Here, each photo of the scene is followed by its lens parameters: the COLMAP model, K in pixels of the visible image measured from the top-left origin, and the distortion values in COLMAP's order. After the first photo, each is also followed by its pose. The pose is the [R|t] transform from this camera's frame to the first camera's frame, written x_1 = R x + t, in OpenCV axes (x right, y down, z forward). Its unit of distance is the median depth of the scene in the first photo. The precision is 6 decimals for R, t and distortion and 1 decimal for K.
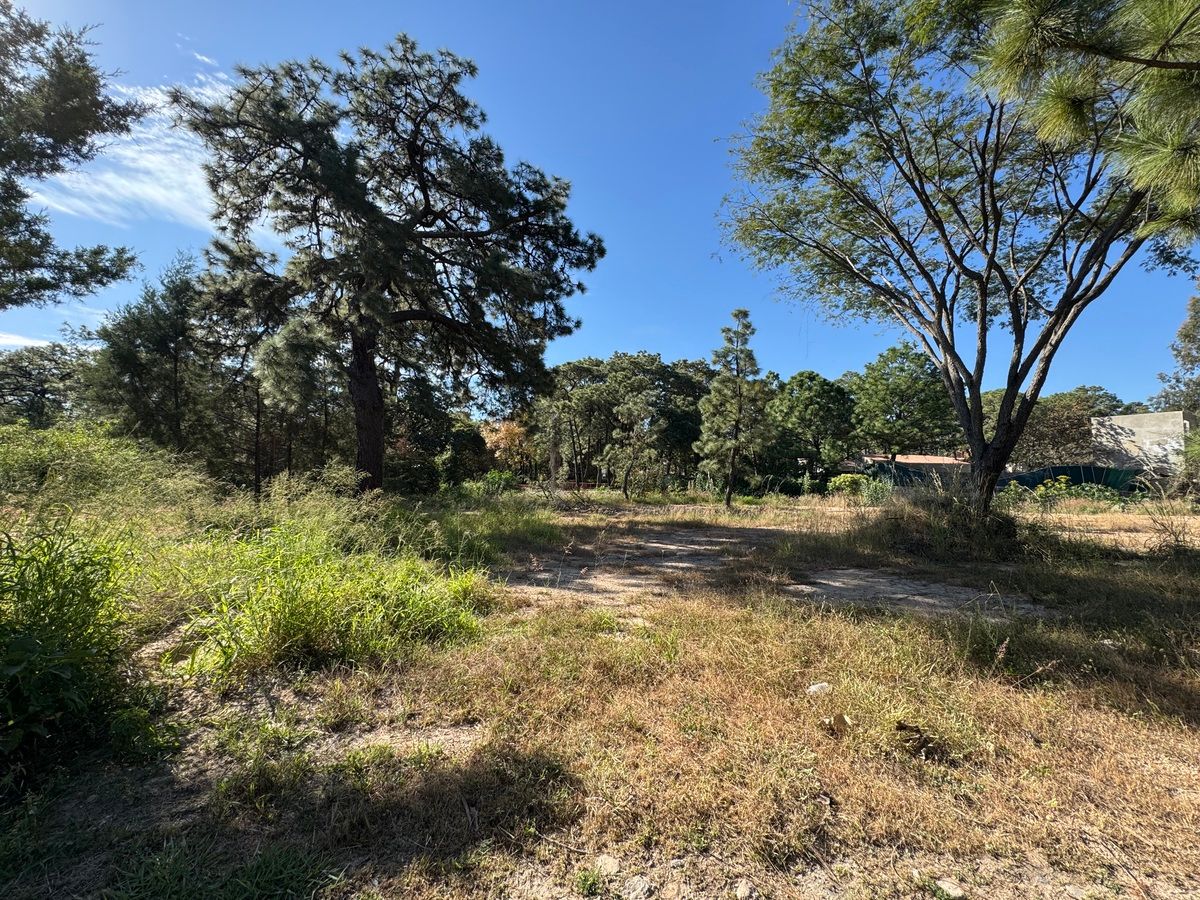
lens RADIAL K [[477.8, 0, 600.8], [0, 477.8, 448.3], [0, 0, 1]] dist [-0.001148, 0.000211]
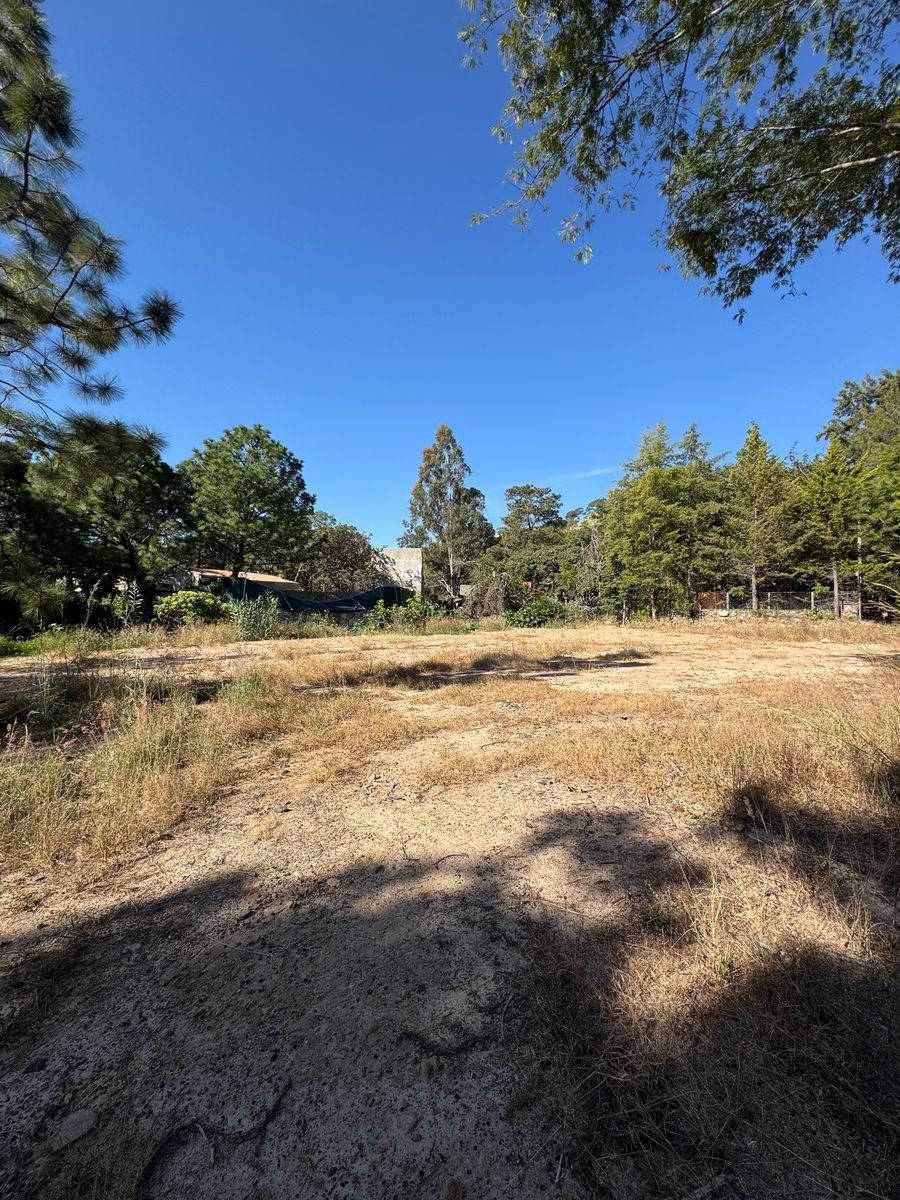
lens RADIAL K [[476.9, 0, 451.7], [0, 476.9, 599.6], [0, 0, 1]] dist [-0.001554, -0.000148]
pose [[0.461784, -0.000665, 0.886992, 0.168634], [-0.050289, 0.998372, 0.026930, 0.049099], [-0.885566, -0.057042, 0.460999, 0.621424]]
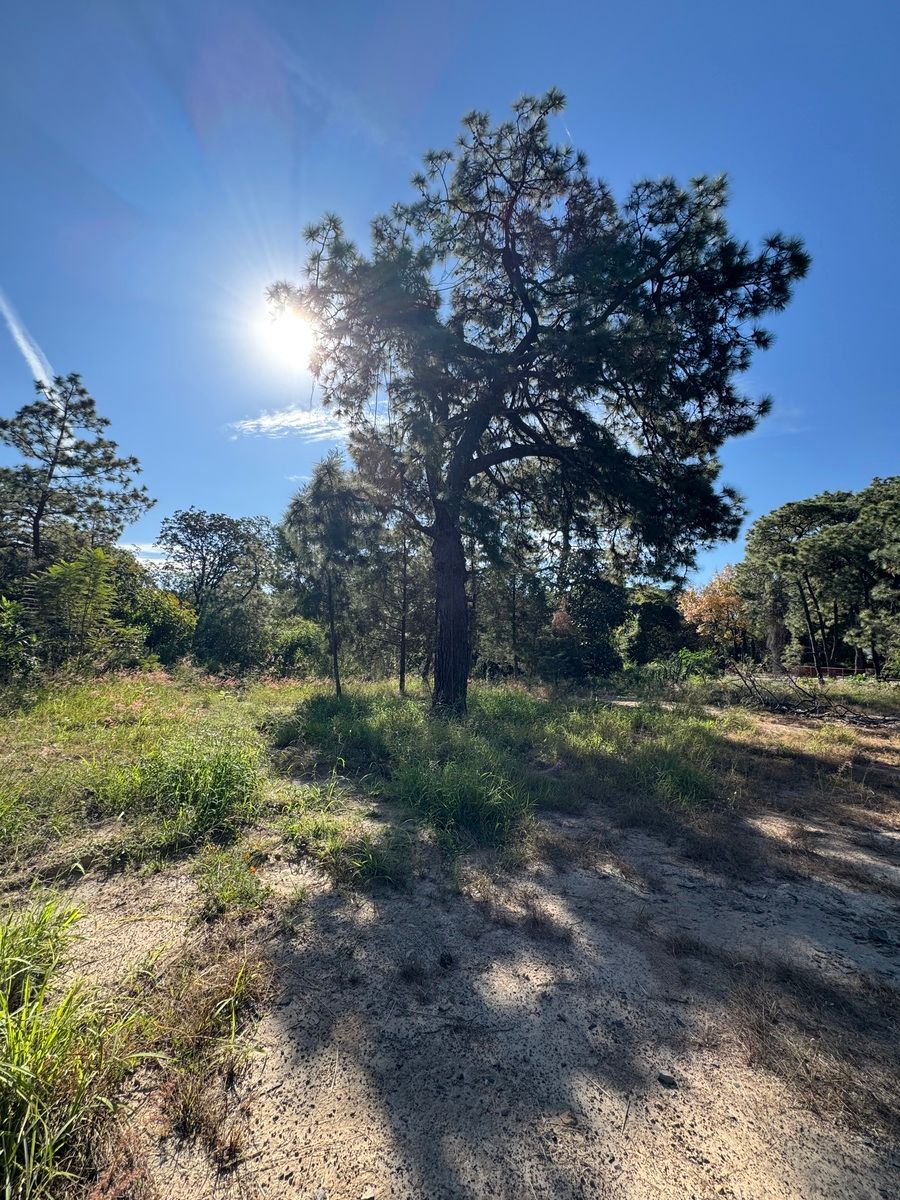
lens RADIAL K [[476.9, 0, 451.7], [0, 476.9, 599.6], [0, 0, 1]] dist [-0.001554, -0.000148]
pose [[0.753461, -0.059945, -0.654754, 0.025248], [0.023639, 0.997661, -0.064136, 0.008633], [0.657068, 0.032846, 0.753116, 0.218904]]
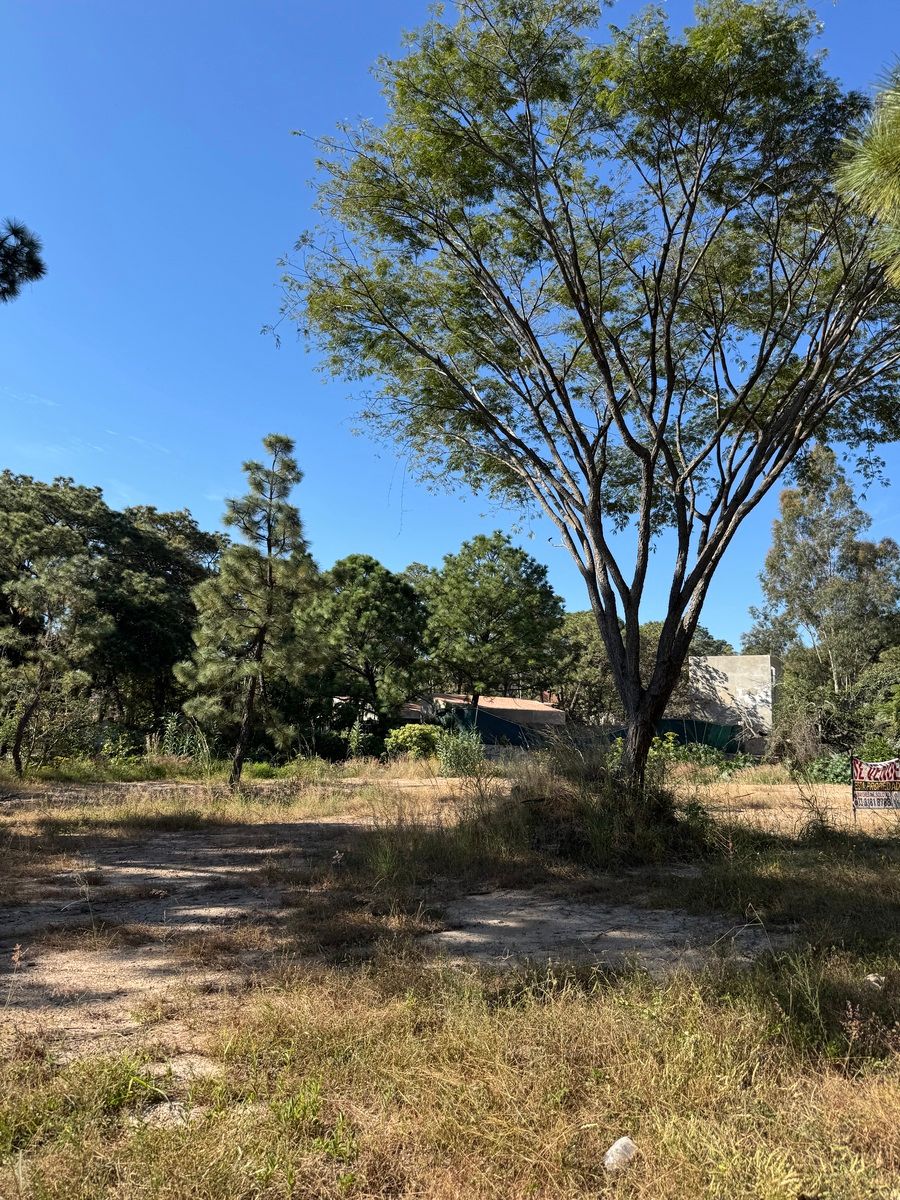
lens RADIAL K [[835.0, 0, 451.0], [0, 835.0, 603.8], [0, 0, 1]] dist [0.160025, -0.317290]
pose [[0.856143, 0.087186, 0.509331, -0.032819], [-0.044337, 0.994423, -0.095697, -0.000828], [-0.514834, 0.059348, 0.855233, 0.033424]]
